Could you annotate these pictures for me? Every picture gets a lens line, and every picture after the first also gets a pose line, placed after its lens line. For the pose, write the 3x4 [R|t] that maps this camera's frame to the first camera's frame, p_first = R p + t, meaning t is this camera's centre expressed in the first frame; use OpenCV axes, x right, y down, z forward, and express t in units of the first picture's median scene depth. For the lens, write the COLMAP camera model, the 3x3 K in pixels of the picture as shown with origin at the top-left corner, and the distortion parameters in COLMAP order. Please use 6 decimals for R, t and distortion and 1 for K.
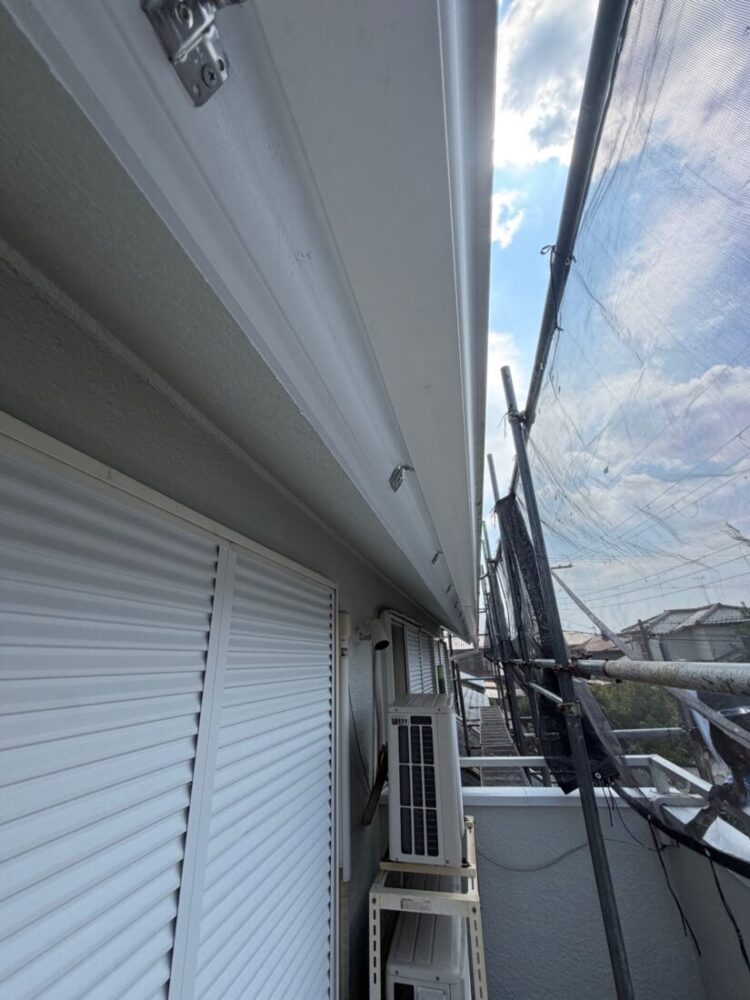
lens RADIAL K [[403.3, 0, 375.0], [0, 403.3, 500.0], [0, 0, 1]] dist [0.008985, -0.000210]
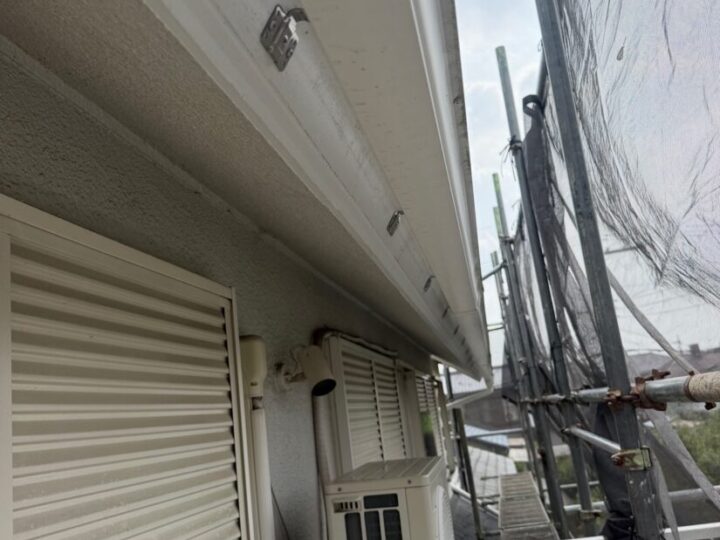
lens RADIAL K [[644.5, 0, 386.5], [0, 644.5, 271.8], [0, 0, 1]] dist [-0.011418, -0.005609]
pose [[0.995494, -0.070211, 0.063730, 0.049899], [0.060639, 0.988098, 0.141368, 0.054012], [-0.072897, -0.136866, 0.987904, 0.080655]]
